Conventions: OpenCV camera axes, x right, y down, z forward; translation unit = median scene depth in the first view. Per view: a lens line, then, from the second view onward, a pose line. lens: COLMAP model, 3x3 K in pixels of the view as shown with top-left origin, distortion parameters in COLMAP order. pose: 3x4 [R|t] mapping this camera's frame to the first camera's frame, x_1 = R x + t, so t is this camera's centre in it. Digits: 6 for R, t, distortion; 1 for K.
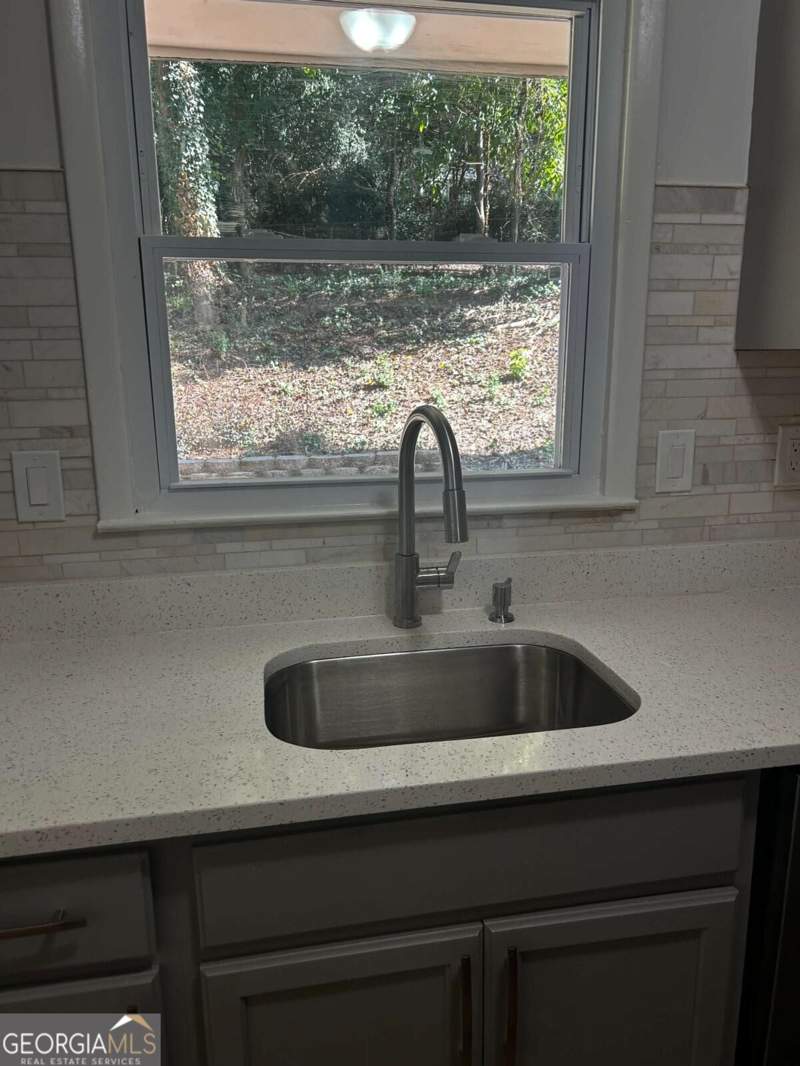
lens RADIAL K [[802.6, 0, 400.0], [0, 802.6, 533.0], [0, 0, 1]] dist [-0.001239, -0.001271]
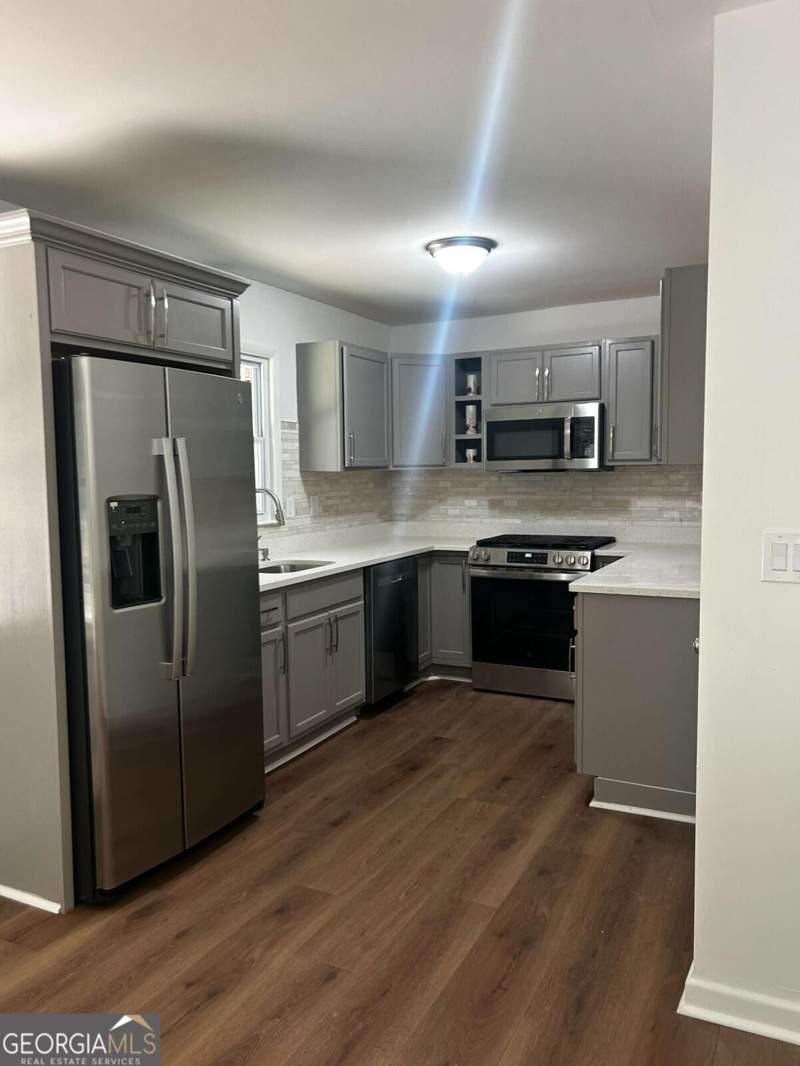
lens RADIAL K [[808.6, 0, 404.9], [0, 808.6, 550.6], [0, 0, 1]] dist [0.082790, -0.002776]
pose [[0.602275, -0.081873, 0.794079, -1.913151], [0.197305, 0.979132, -0.048695, 0.316164], [-0.773522, 0.186004, 0.605861, -1.203428]]
